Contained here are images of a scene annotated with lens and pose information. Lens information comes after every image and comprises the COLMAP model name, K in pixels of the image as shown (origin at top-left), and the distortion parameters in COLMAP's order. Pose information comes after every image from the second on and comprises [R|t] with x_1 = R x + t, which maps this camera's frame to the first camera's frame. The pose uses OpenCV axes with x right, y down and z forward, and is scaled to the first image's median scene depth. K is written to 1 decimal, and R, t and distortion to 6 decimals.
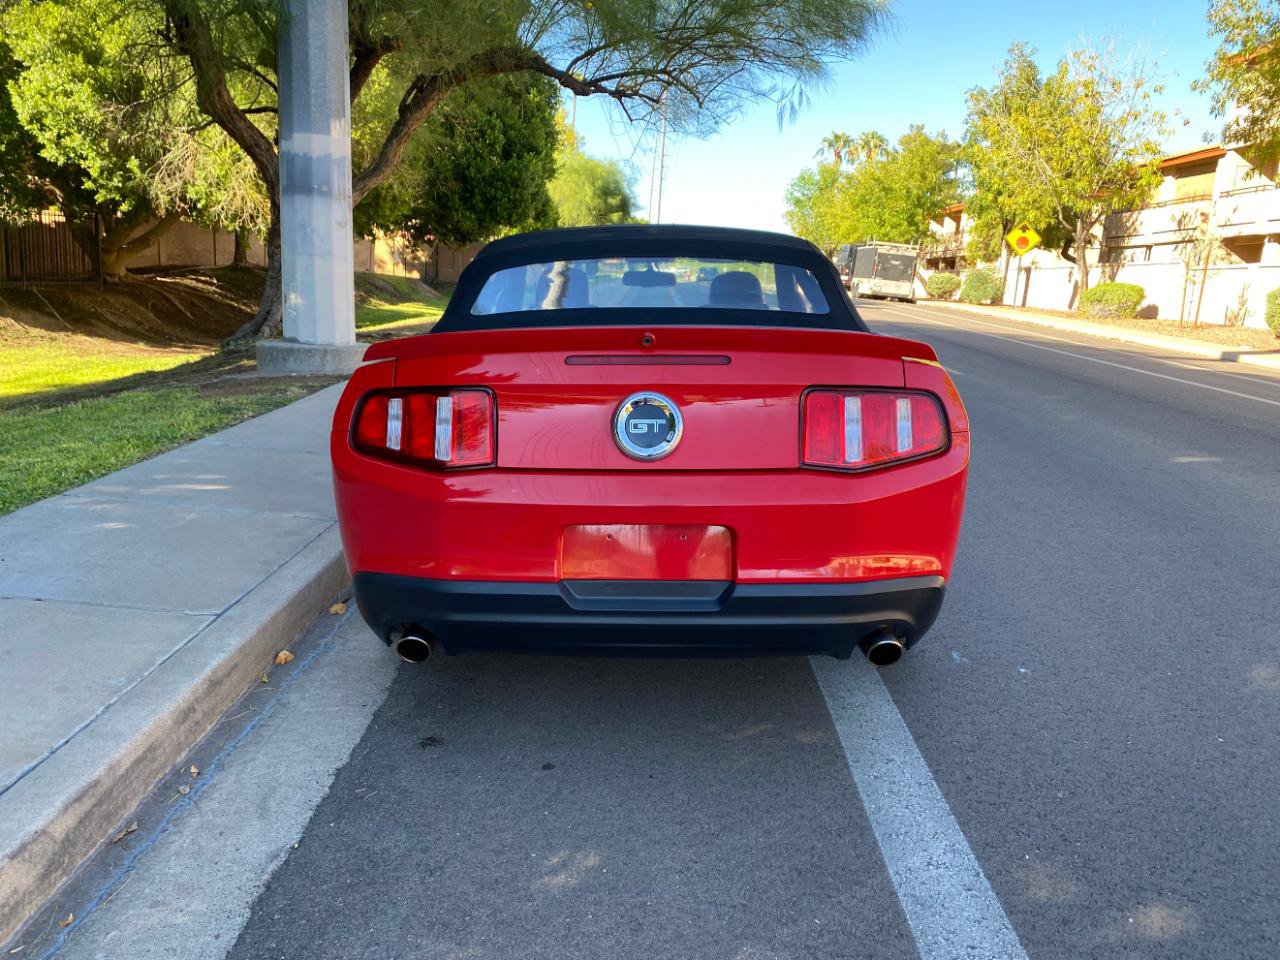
lens RADIAL K [[984.2, 0, 624.6], [0, 984.2, 484.6], [0, 0, 1]] dist [0.011629, -0.001227]
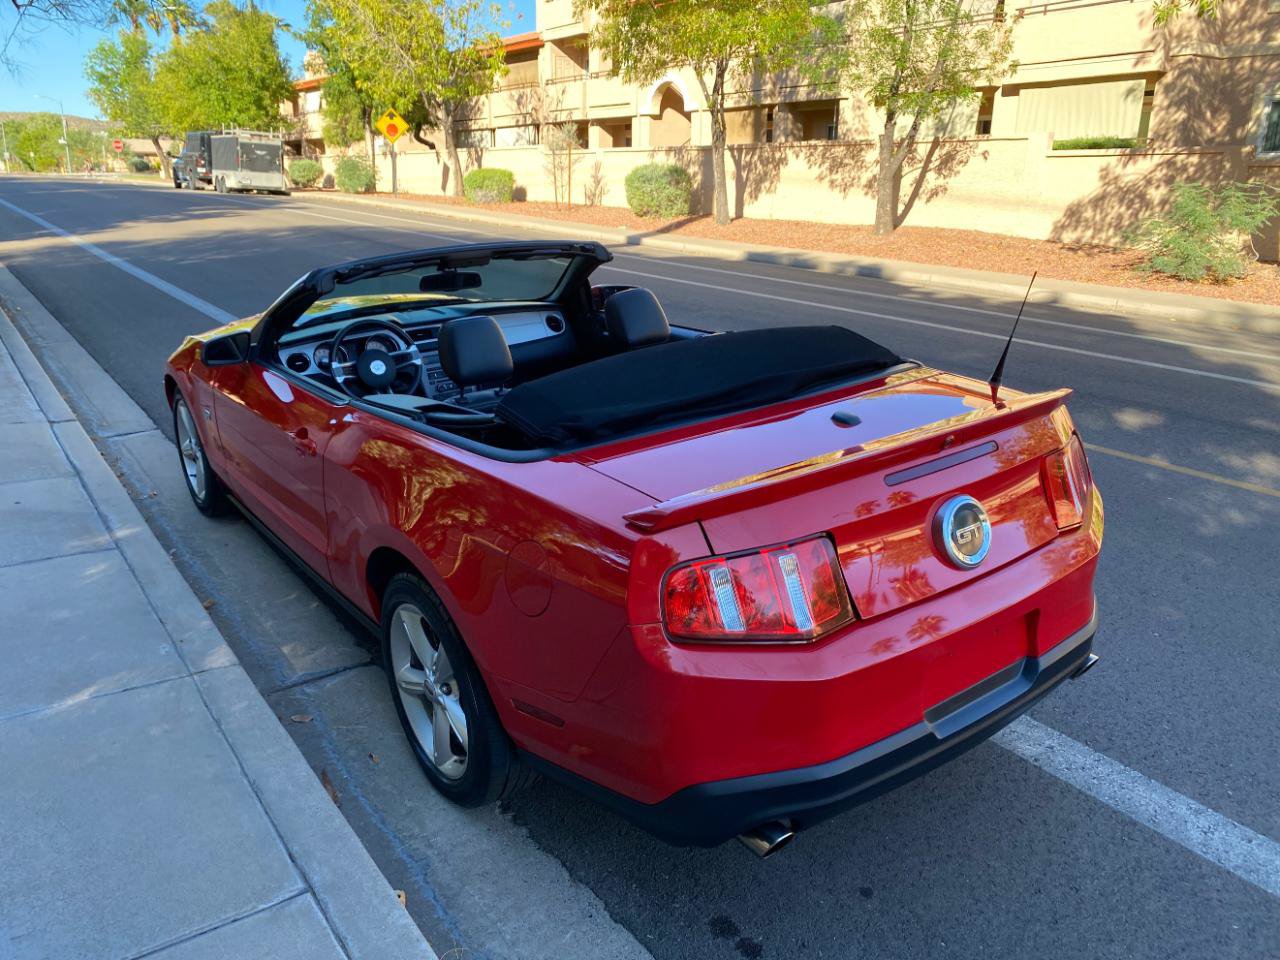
lens RADIAL K [[981.7, 0, 629.4], [0, 981.7, 474.9], [0, 0, 1]] dist [0.006896, 0.001289]
pose [[0.794151, -0.221851, 0.565780, -0.130046], [0.159194, 0.974419, 0.158634, -0.053867], [-0.586500, -0.035910, 0.809153, 0.070317]]
